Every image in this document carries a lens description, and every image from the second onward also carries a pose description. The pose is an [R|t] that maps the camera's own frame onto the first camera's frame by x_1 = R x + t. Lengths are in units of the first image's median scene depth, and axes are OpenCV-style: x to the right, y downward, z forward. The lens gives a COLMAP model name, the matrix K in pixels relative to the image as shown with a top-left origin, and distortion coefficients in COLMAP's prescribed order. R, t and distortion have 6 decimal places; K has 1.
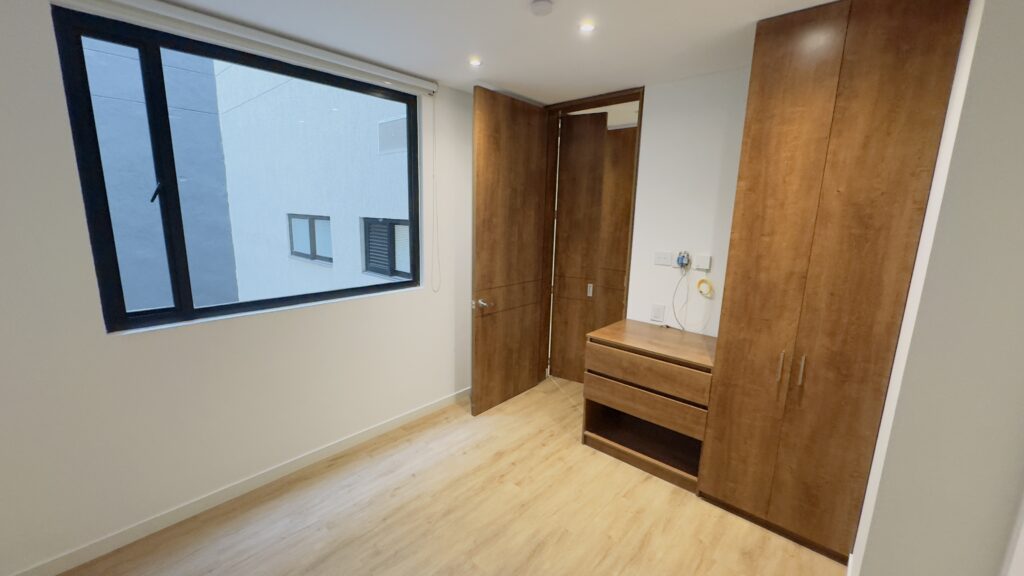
lens RADIAL K [[409.0, 0, 514.3], [0, 409.0, 288.3], [0, 0, 1]] dist [-0.003917, 0.000421]
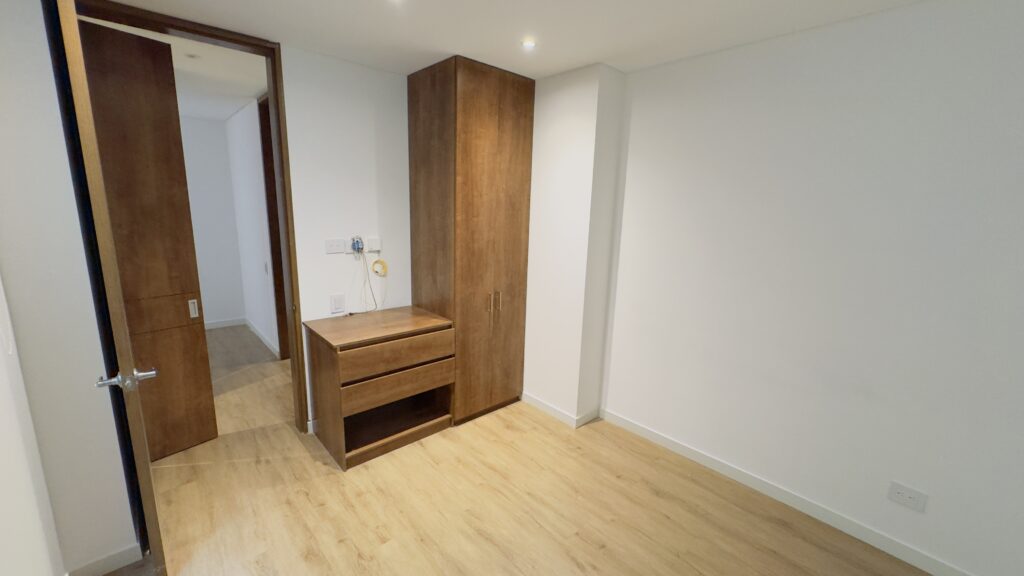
lens RADIAL K [[409.0, 0, 510.6], [0, 409.0, 287.4], [0, 0, 1]] dist [-0.003917, 0.000421]
pose [[0.098215, -0.215457, 0.971562, -0.696604], [0.159150, 0.967117, 0.198383, -0.134242], [-0.982357, 0.135140, 0.129275, 0.634013]]
